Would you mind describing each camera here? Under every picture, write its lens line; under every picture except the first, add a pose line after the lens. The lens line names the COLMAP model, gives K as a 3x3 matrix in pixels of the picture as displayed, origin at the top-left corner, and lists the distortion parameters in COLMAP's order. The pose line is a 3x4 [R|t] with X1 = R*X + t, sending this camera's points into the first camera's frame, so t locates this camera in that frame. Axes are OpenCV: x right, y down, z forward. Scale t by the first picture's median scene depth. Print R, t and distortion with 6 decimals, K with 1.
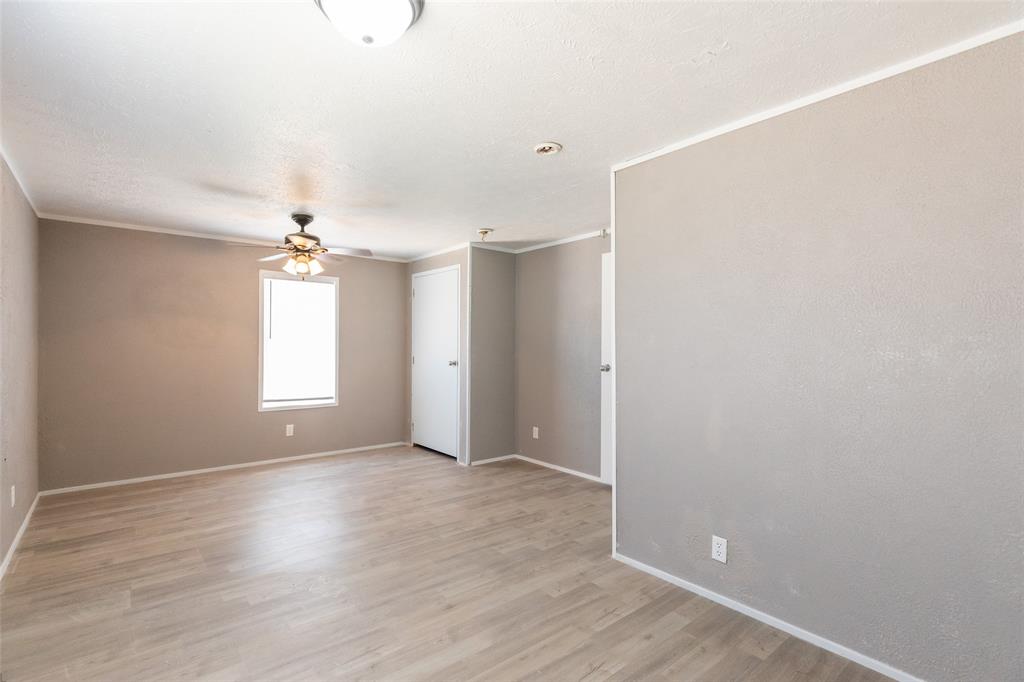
lens RADIAL K [[476.0, 0, 489.7], [0, 476.0, 343.4], [0, 0, 1]] dist [0.012932, 0.000127]
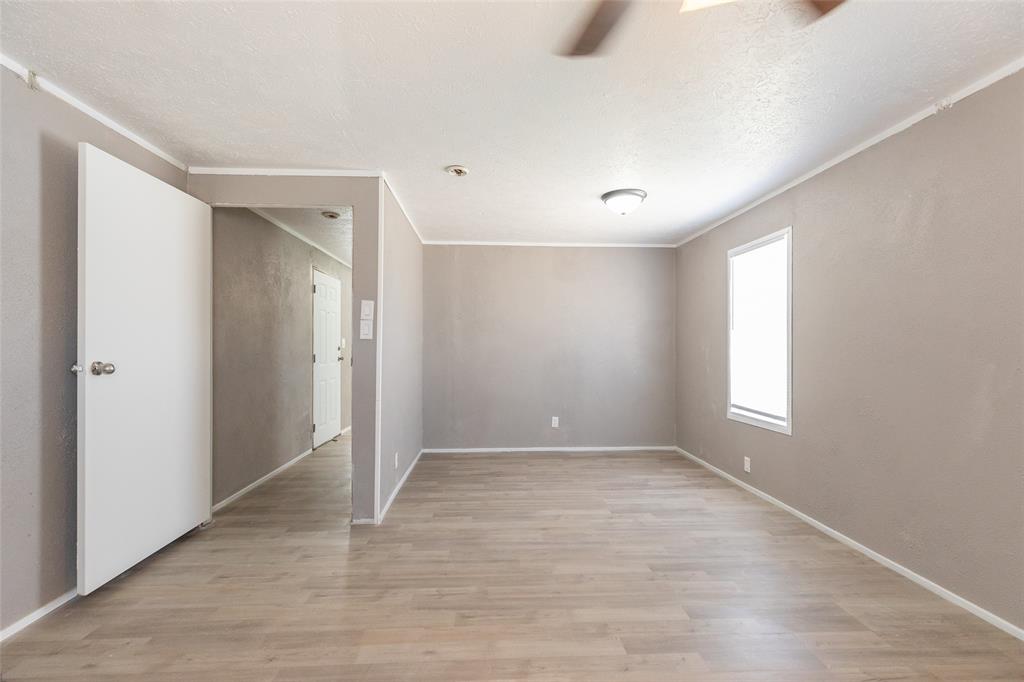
lens RADIAL K [[460.4, 0, 510.1], [0, 460.4, 345.5], [0, 0, 1]] dist [0.007216, -0.000626]
pose [[-0.811946, -0.004327, 0.583717, -0.578373], [-0.007681, 0.999965, -0.003272, 0.038933], [-0.583682, -0.007140, -0.811951, 1.618230]]
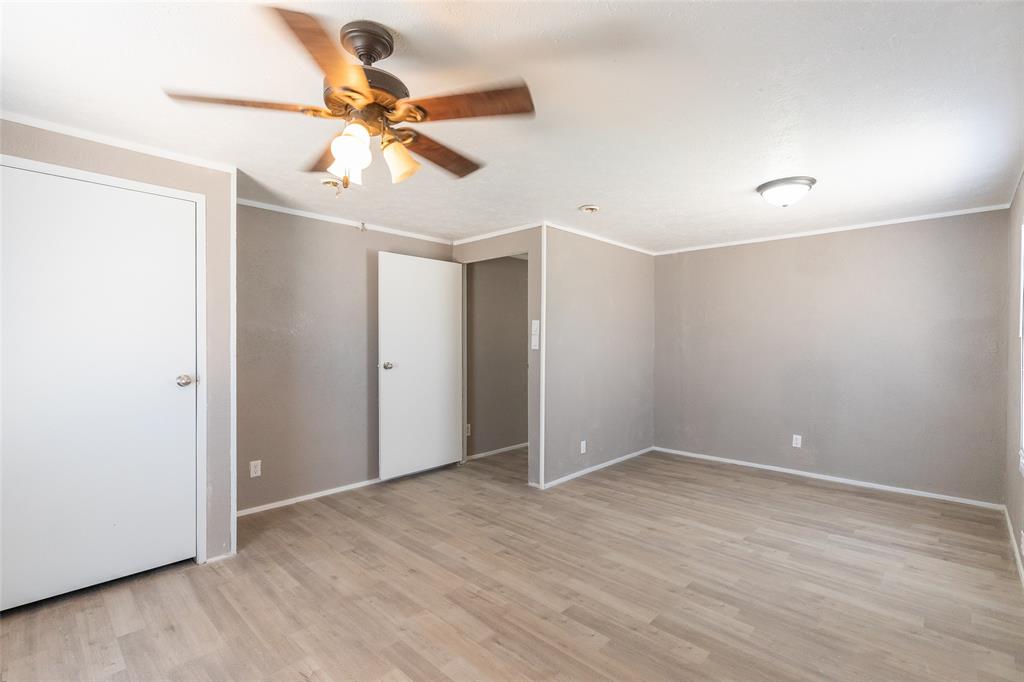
lens RADIAL K [[460.4, 0, 510.1], [0, 460.4, 345.5], [0, 0, 1]] dist [0.007216, -0.000626]
pose [[-0.140108, -0.013911, 0.990039, -1.056927], [-0.006517, 0.999893, 0.013127, -0.003714], [-0.990115, -0.004613, -0.140183, 1.242189]]
